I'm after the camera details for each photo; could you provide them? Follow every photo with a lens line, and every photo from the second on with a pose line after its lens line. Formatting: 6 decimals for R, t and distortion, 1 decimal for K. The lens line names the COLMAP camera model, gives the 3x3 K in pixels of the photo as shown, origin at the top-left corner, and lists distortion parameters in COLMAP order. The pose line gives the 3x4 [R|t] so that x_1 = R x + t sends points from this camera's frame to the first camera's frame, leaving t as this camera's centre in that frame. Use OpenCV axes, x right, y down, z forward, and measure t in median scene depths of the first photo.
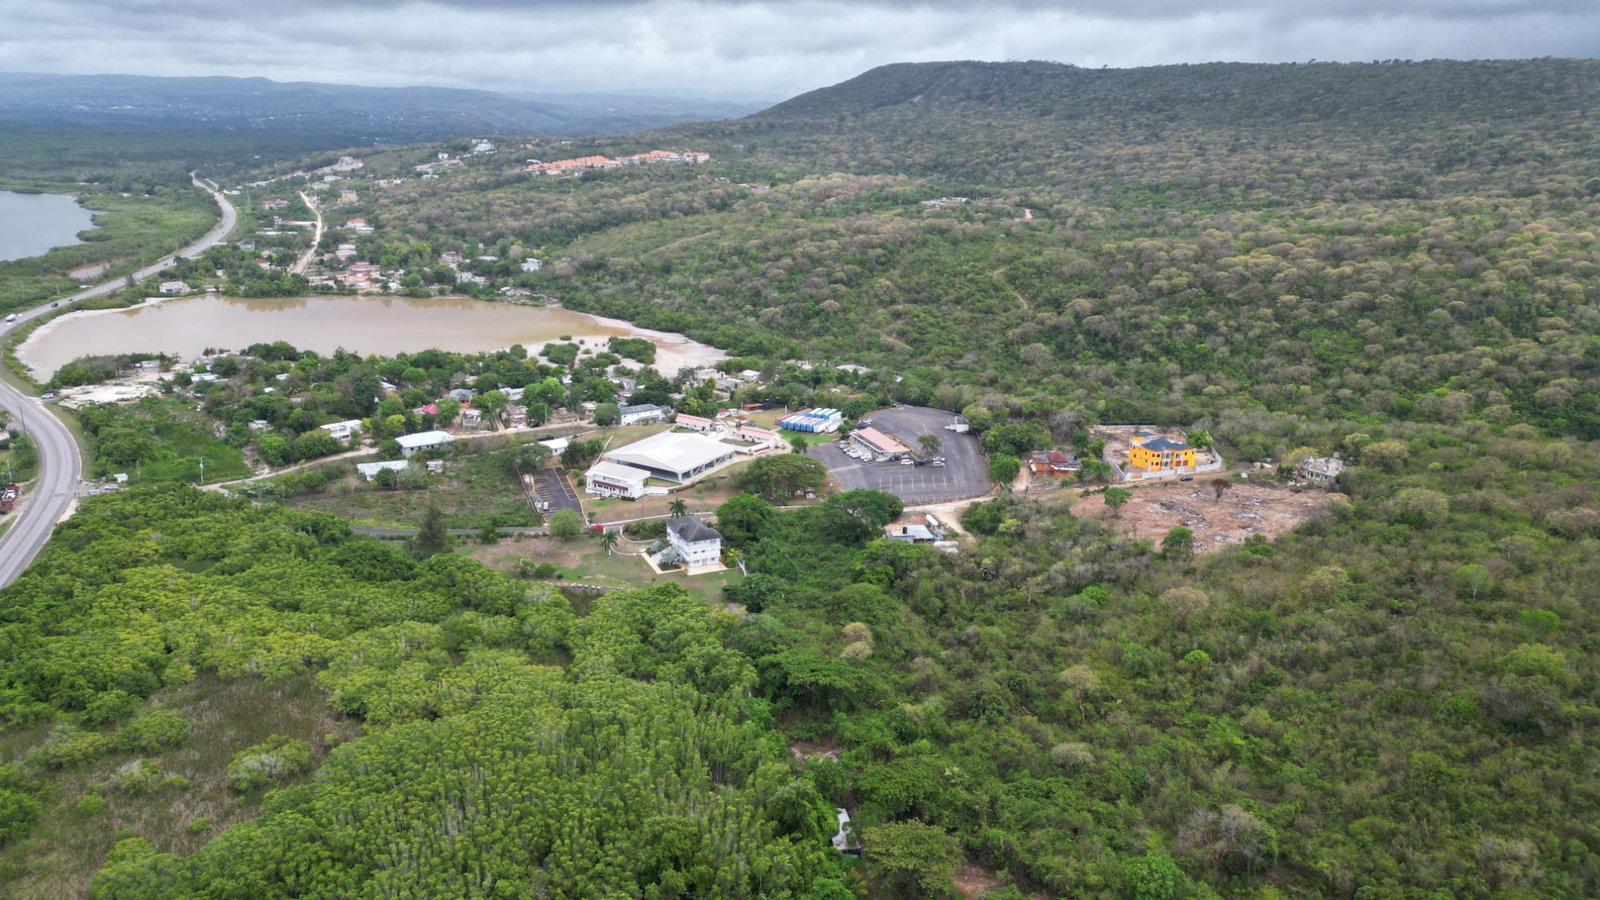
lens RADIAL K [[1112.5, 0, 799.1], [0, 1112.5, 450.1], [0, 0, 1]] dist [0.078818, -0.079115]
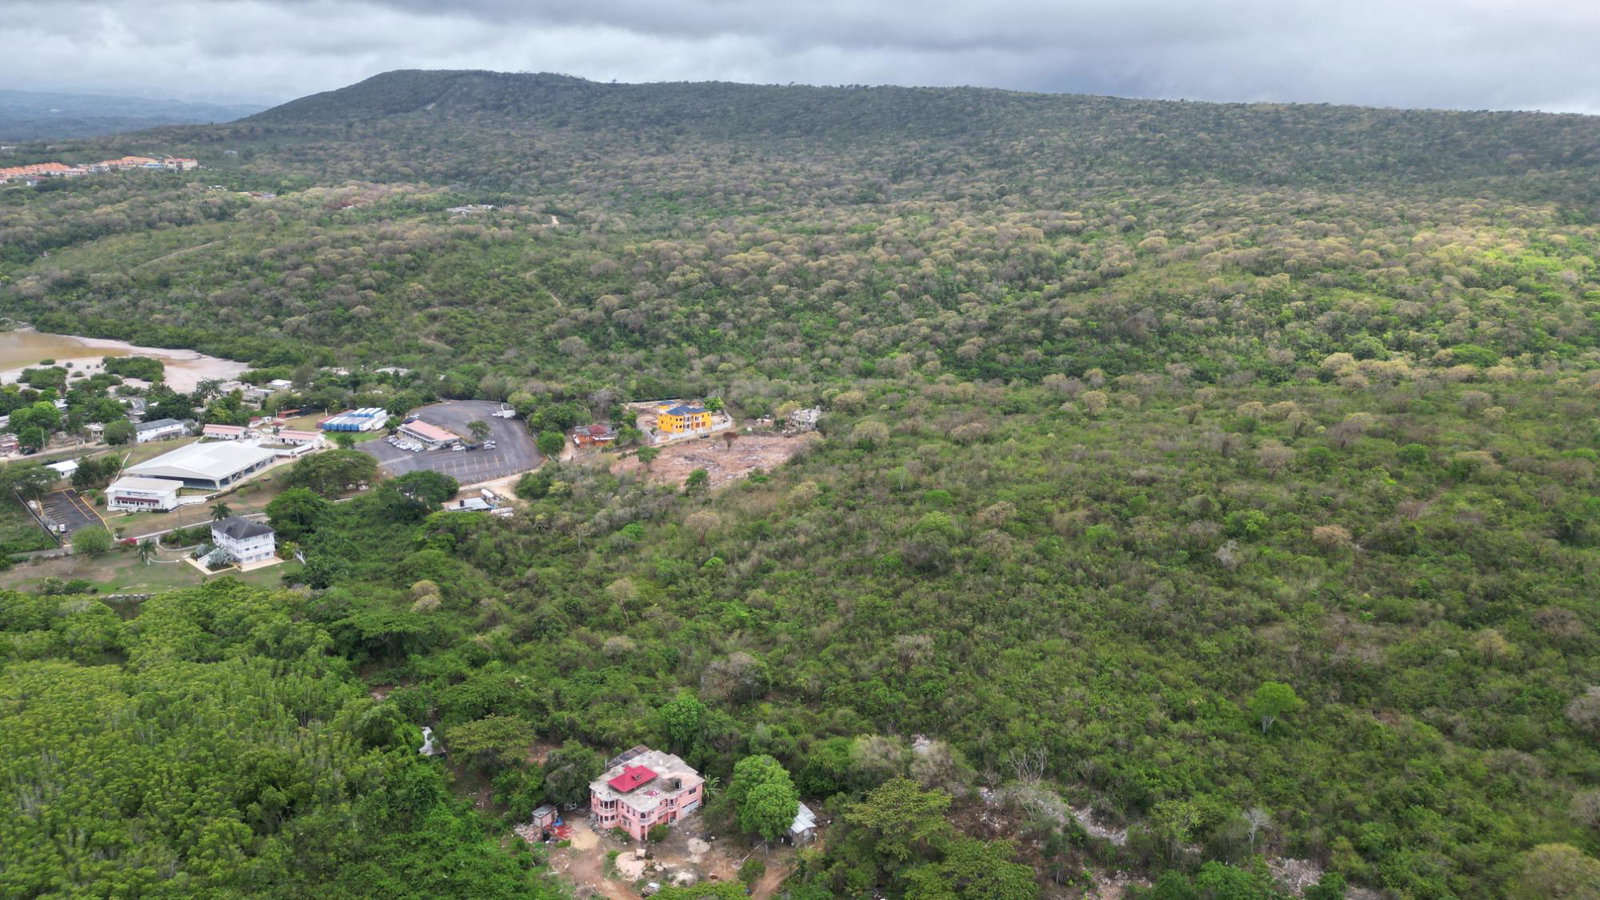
lens RADIAL K [[1112.5, 0, 796.4], [0, 1112.5, 448.3], [0, 0, 1]] dist [0.078818, -0.079115]
pose [[0.920314, -0.097538, 0.378826, -0.010856], [0.101455, 0.994793, 0.009661, 0.033234], [-0.377796, 0.029542, 0.925417, -0.112677]]
